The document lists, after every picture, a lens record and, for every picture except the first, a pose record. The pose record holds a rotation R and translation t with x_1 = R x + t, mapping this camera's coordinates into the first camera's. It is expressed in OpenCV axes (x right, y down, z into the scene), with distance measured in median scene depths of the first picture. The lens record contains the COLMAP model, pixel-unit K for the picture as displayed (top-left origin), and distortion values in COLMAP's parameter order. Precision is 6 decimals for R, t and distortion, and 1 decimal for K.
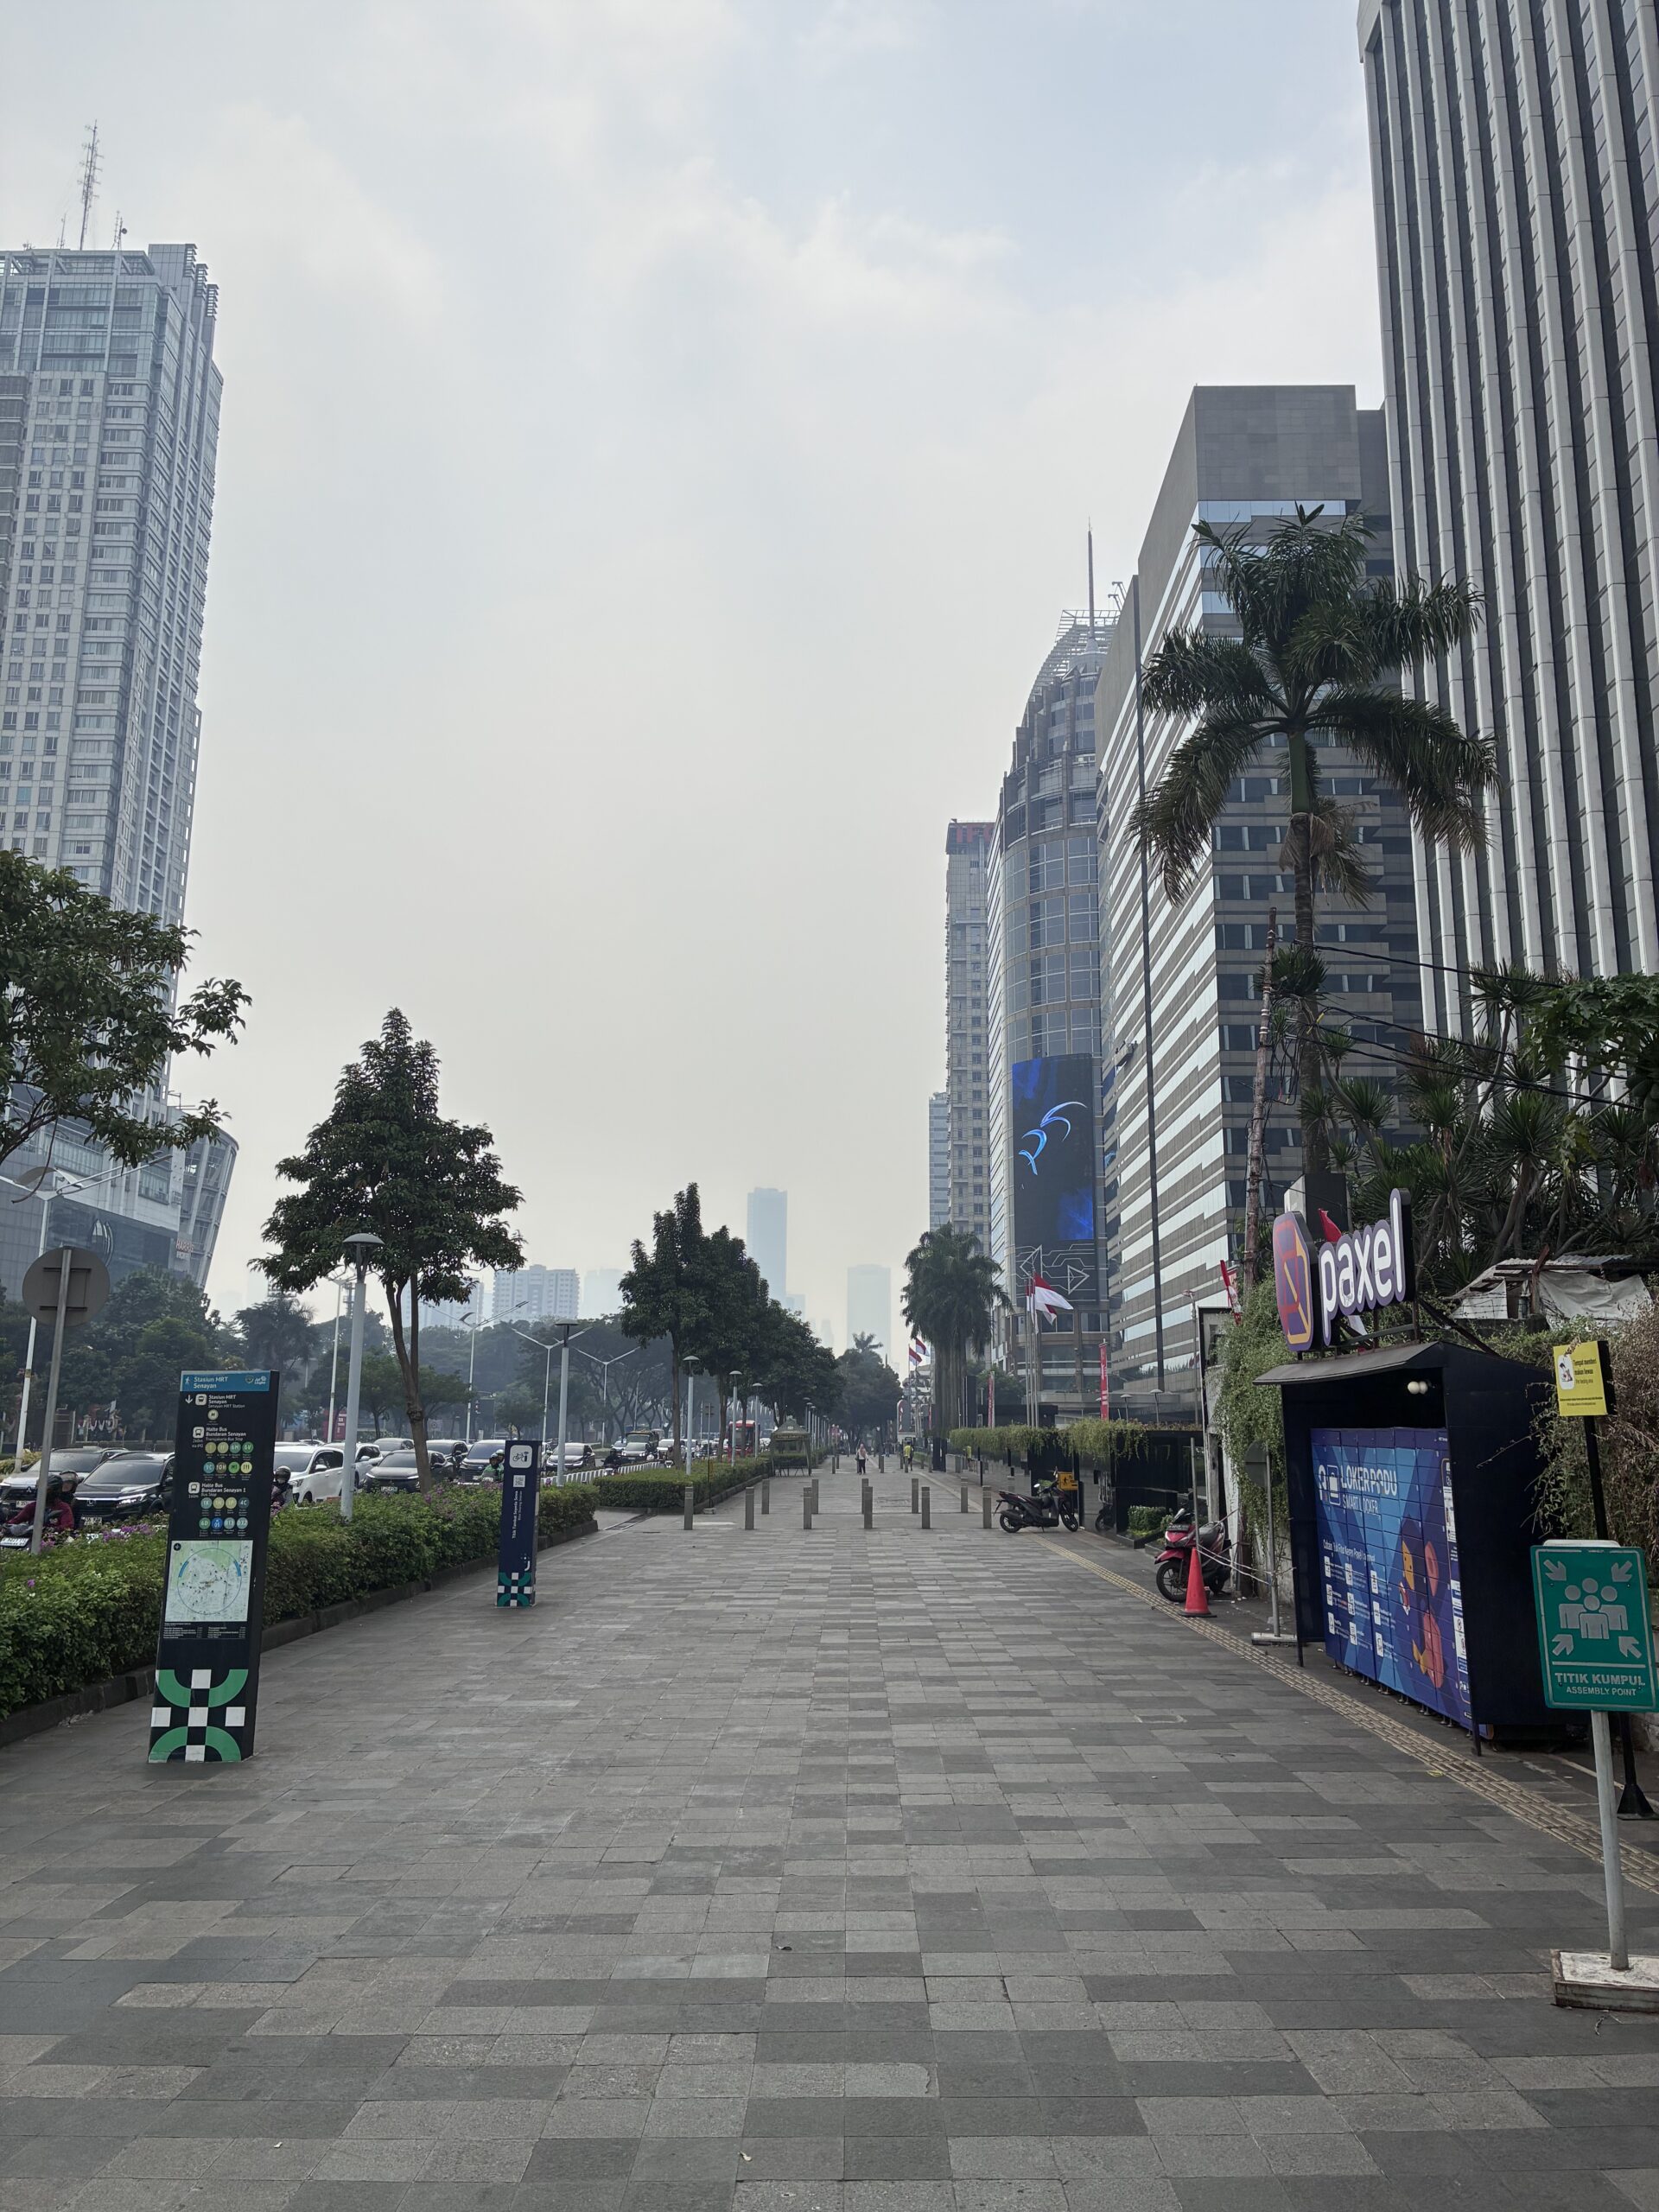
lens RADIAL K [[1668.0, 0, 829.5], [0, 1668.0, 1106.0], [0, 0, 1]] dist [0.066263, -0.078245]
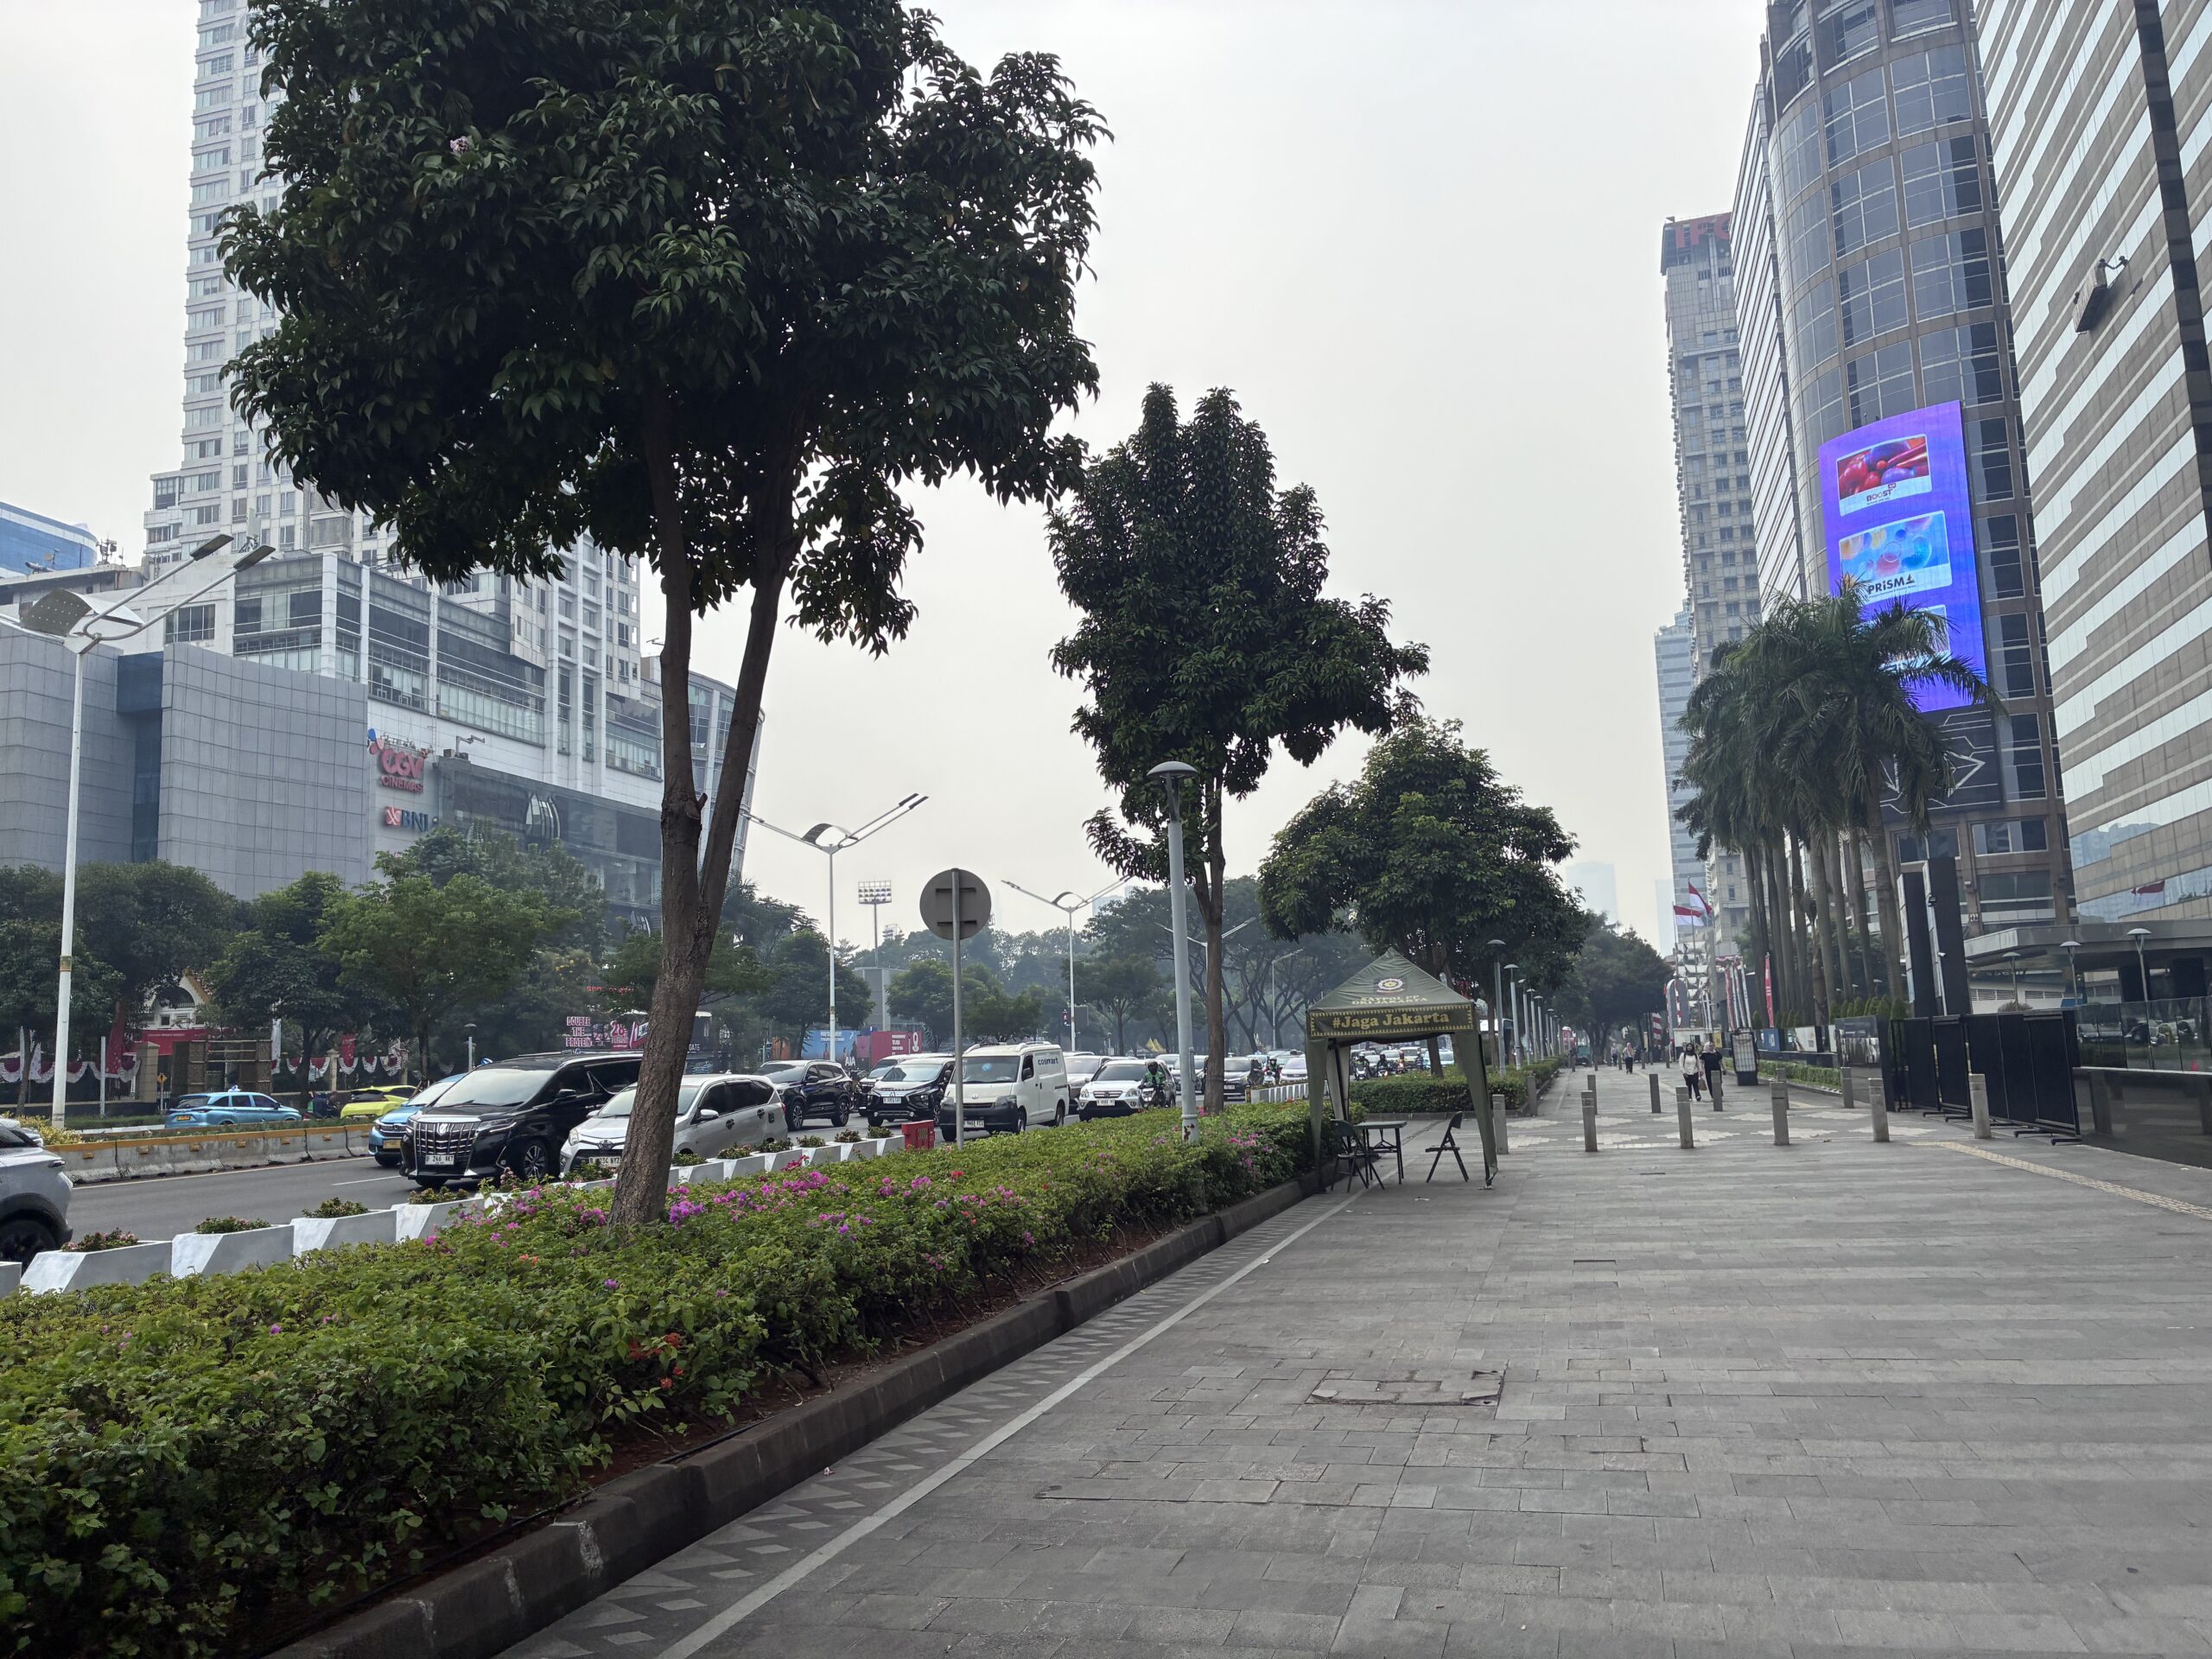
lens RADIAL K [[1675.0, 0, 1106.0], [0, 1675.0, 829.5], [0, 0, 1]] dist [0.045780, -0.067365]
pose [[0.965235, -0.074227, -0.250624, -0.001246], [0.089762, 0.994651, 0.051119, 0.113049], [0.245489, -0.071839, 0.966734, 0.562935]]
